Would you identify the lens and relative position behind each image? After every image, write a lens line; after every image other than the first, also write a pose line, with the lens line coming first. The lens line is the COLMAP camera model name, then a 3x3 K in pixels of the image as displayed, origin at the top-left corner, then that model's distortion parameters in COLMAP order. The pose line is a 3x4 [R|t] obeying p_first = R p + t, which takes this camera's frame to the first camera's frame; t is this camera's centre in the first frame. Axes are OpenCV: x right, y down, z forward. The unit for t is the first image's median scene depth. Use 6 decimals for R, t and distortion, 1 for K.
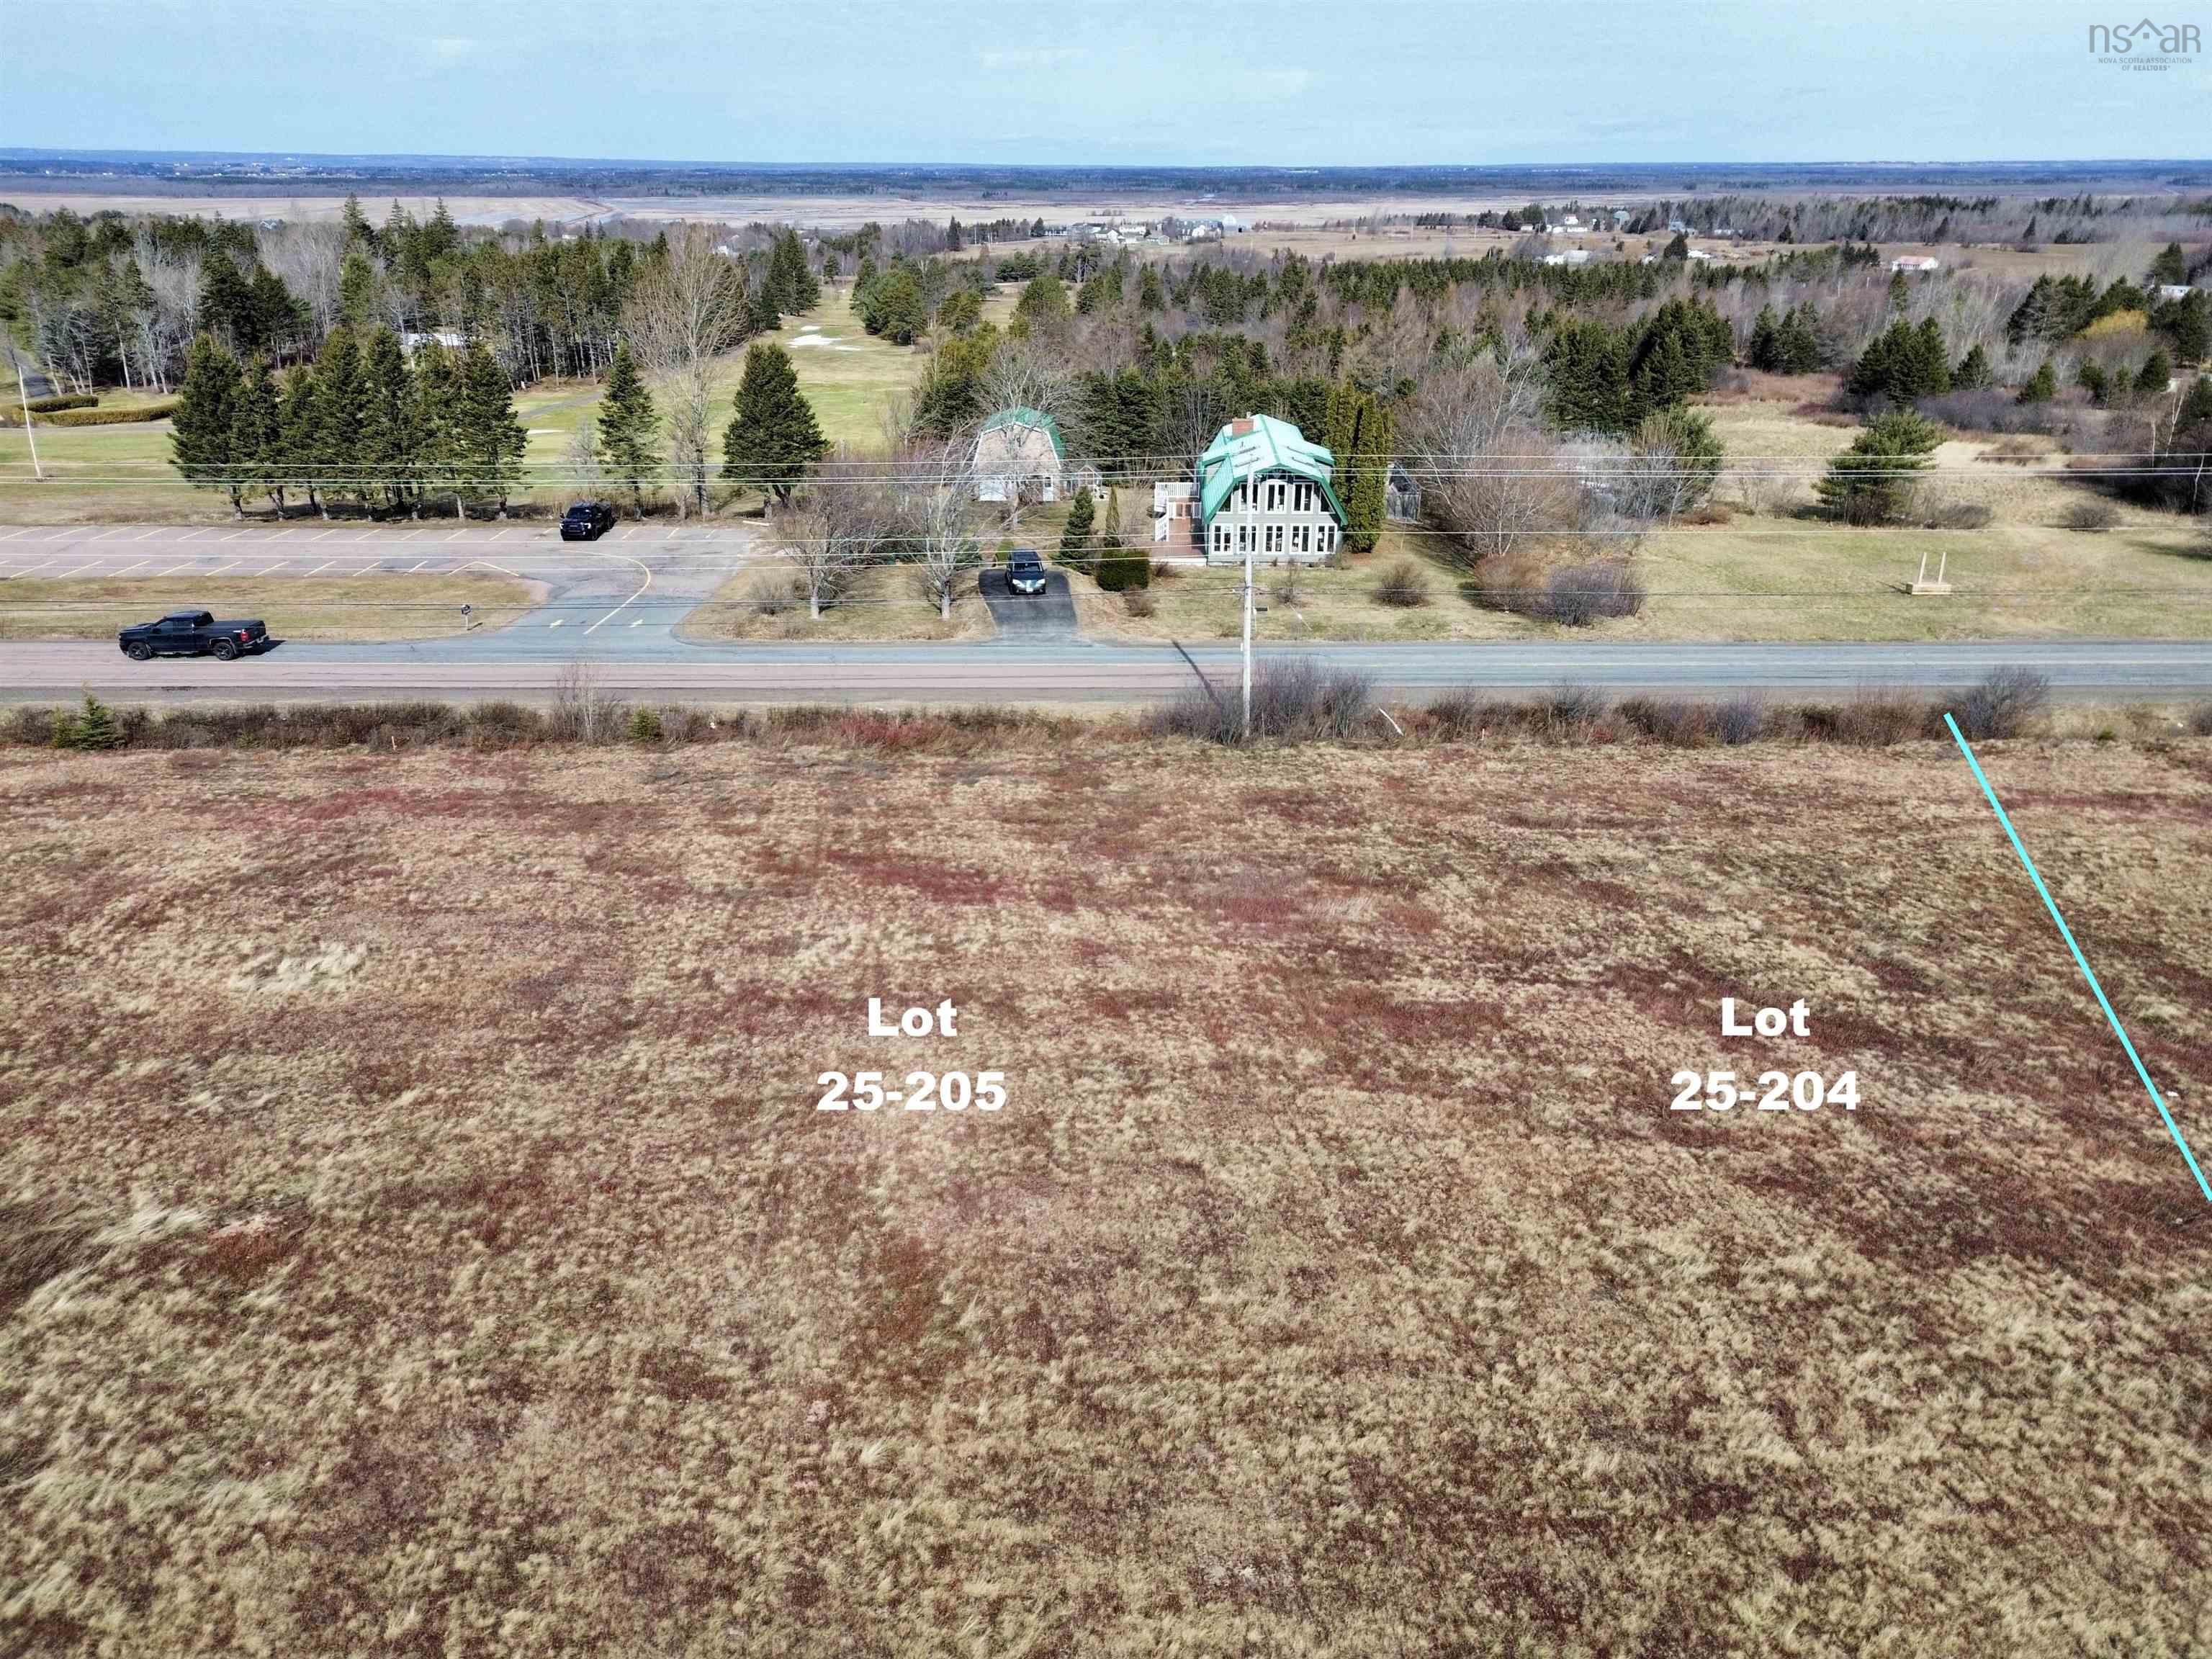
lens RADIAL K [[1589.2, 0, 1108.8], [0, 1589.2, 816.0], [0, 0, 1]] dist [0.082445, -0.083523]
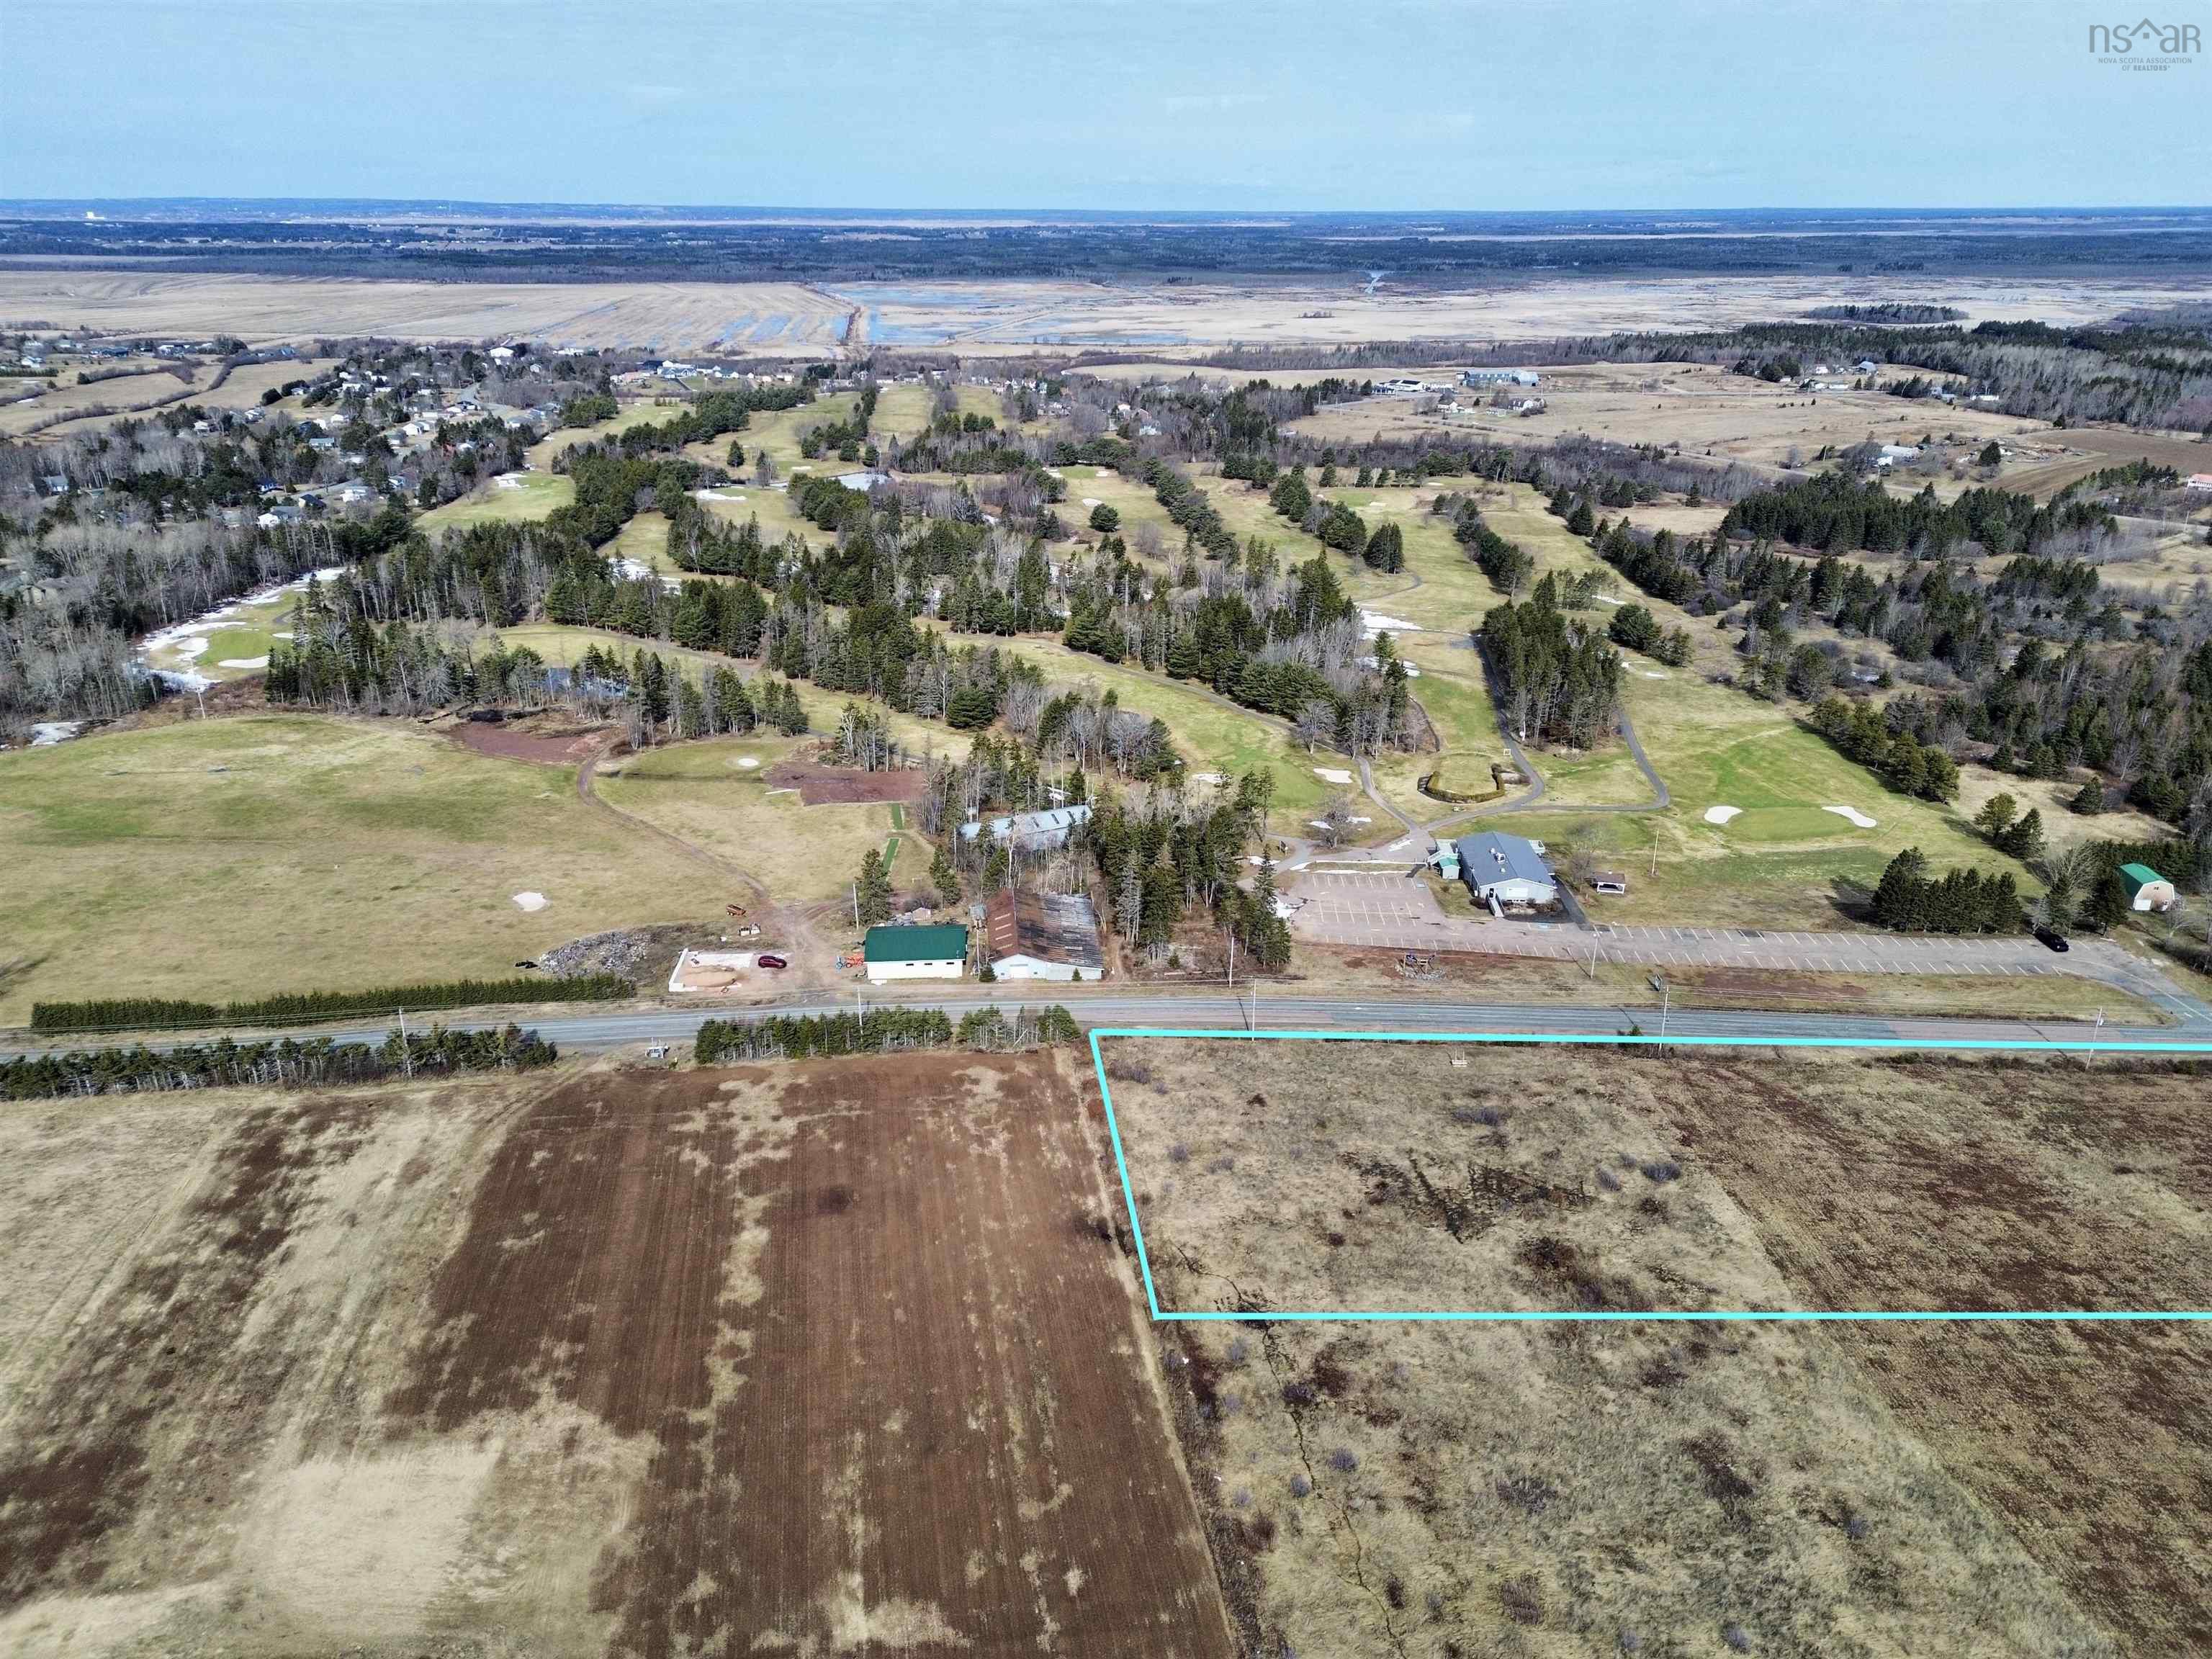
lens RADIAL K [[1575.5, 0, 1106.0], [0, 1575.5, 829.5], [0, 0, 1]] dist [0.090483, -0.091312]
pose [[0.998290, 0.022077, -0.054119, -0.576472], [-0.022659, 0.999692, -0.010156, -0.100899], [0.053878, 0.011365, 0.998483, -0.572778]]
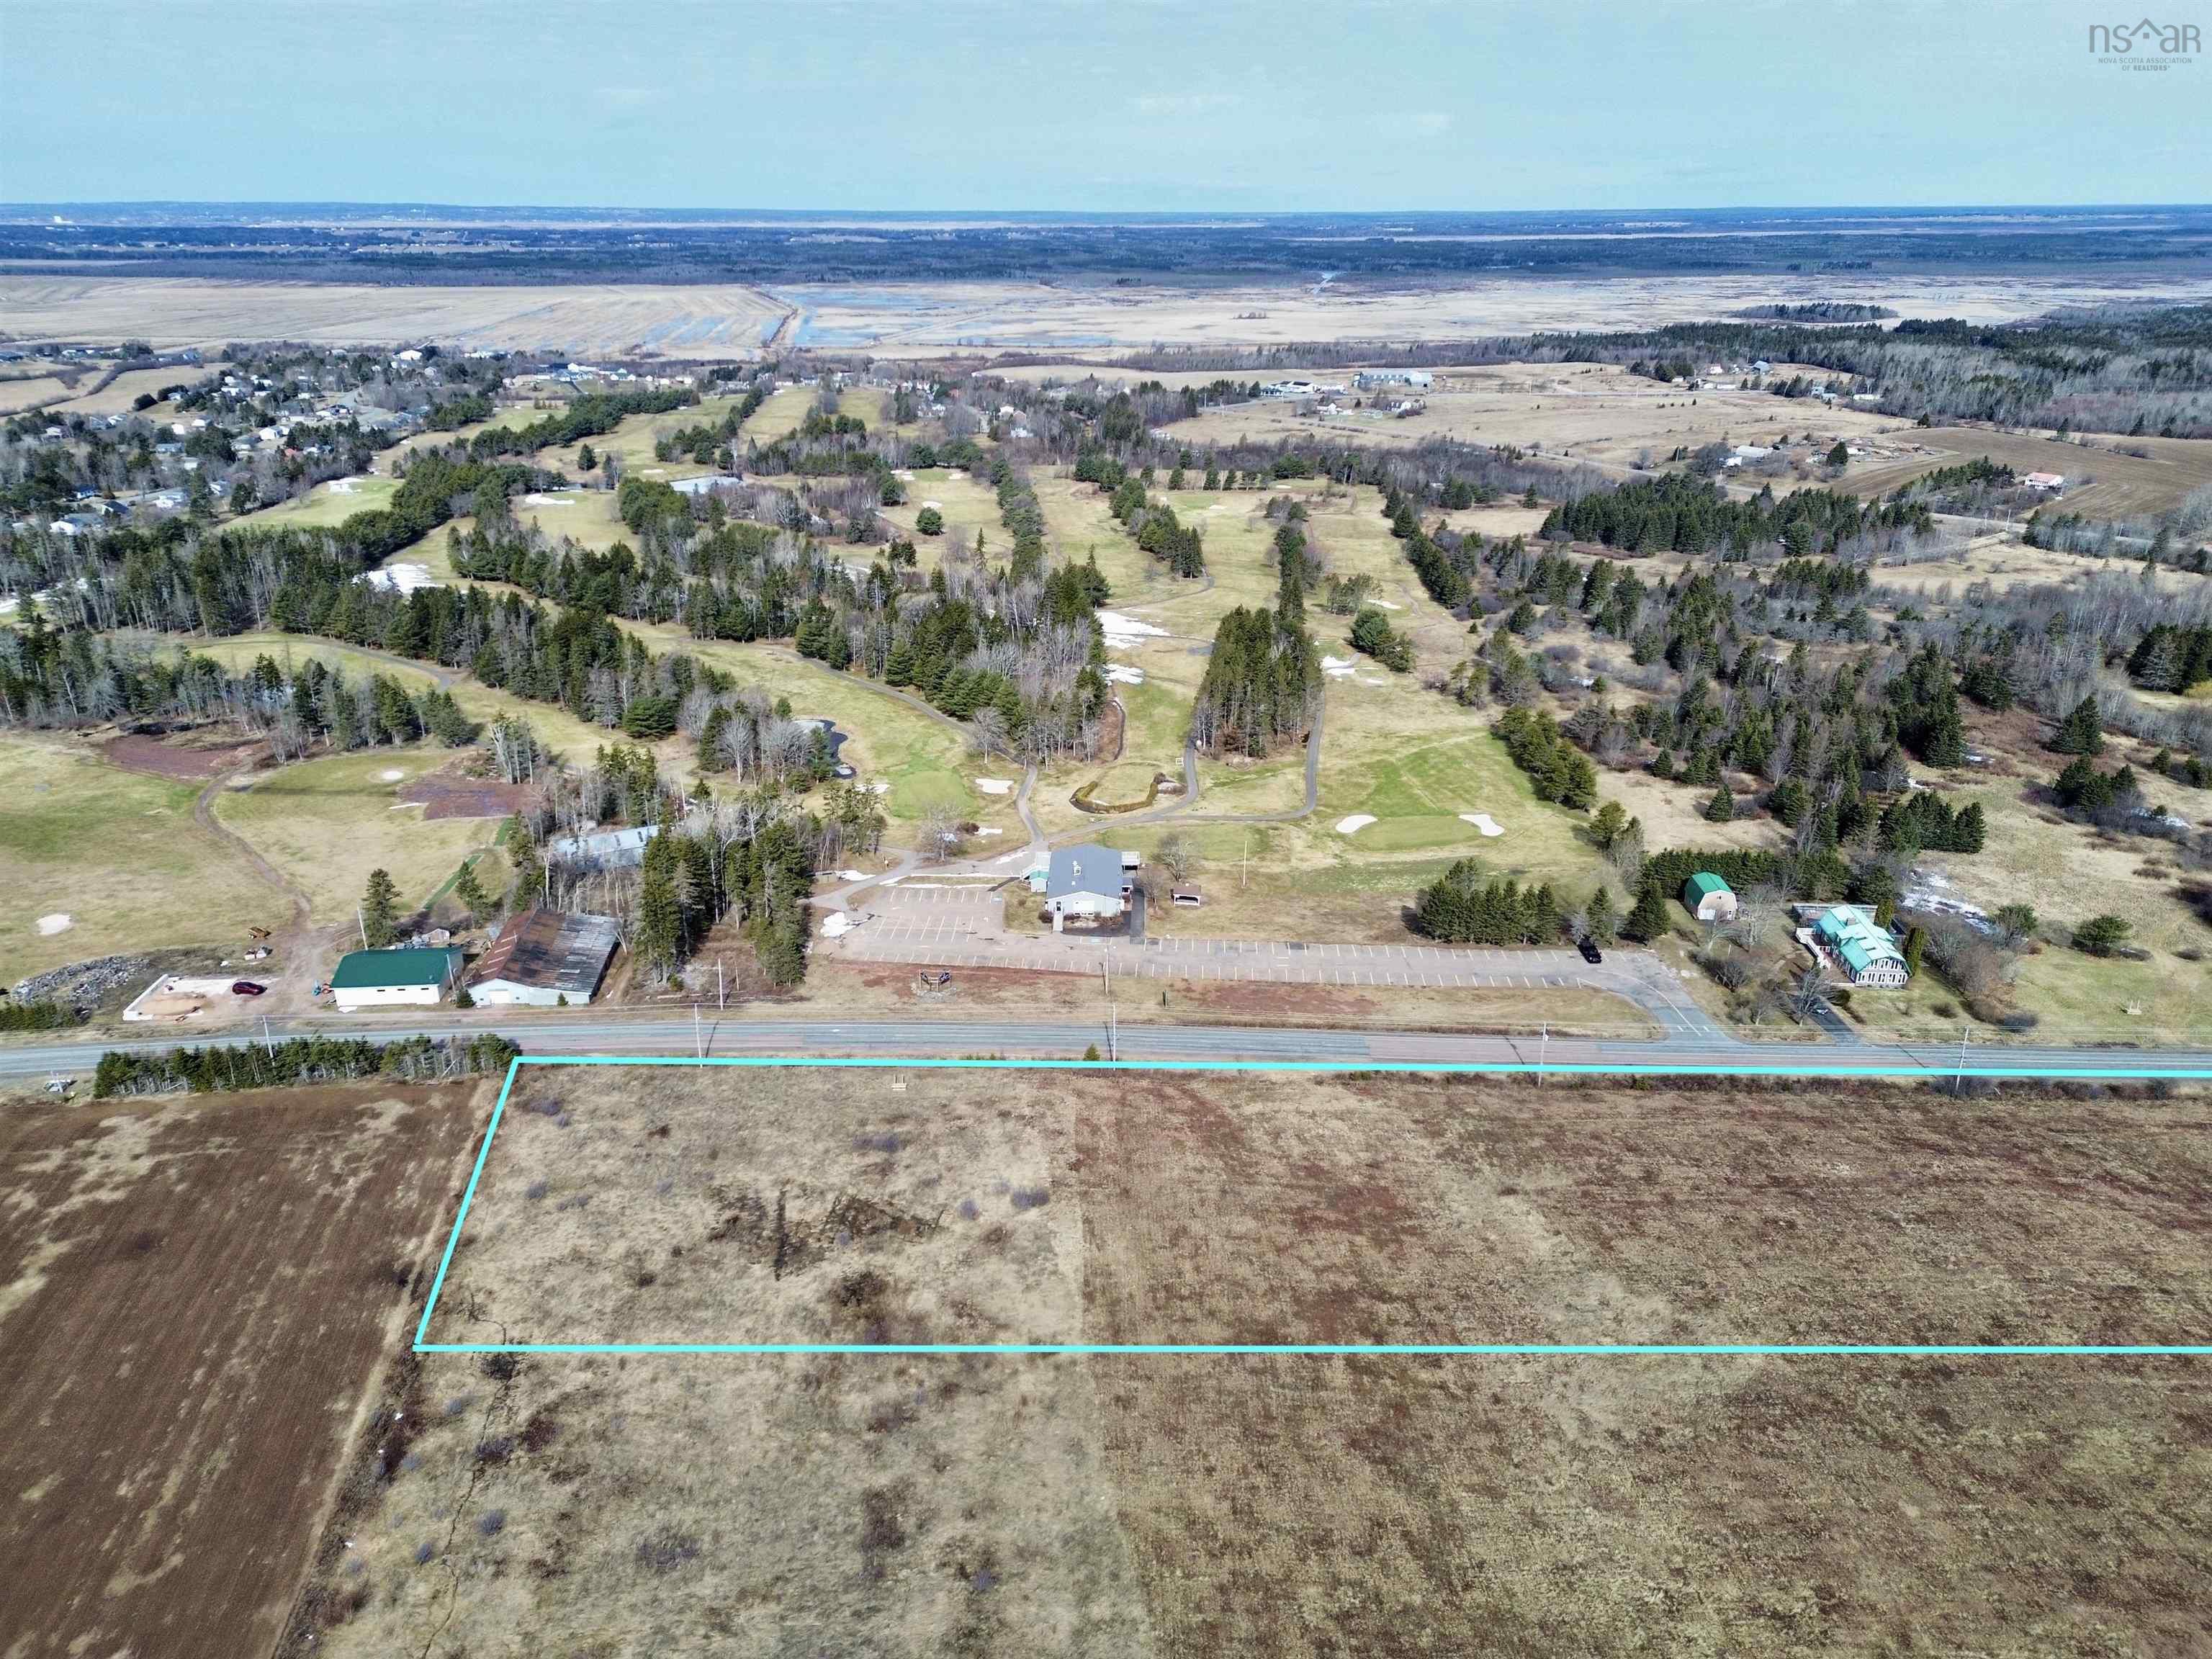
lens RADIAL K [[1575.5, 0, 1106.0], [0, 1575.5, 829.5], [0, 0, 1]] dist [0.090483, -0.091312]
pose [[0.998804, 0.015492, -0.046372, -0.329971], [-0.016013, 0.999813, -0.010885, -0.113594], [0.046195, 0.011614, 0.998865, -0.539829]]
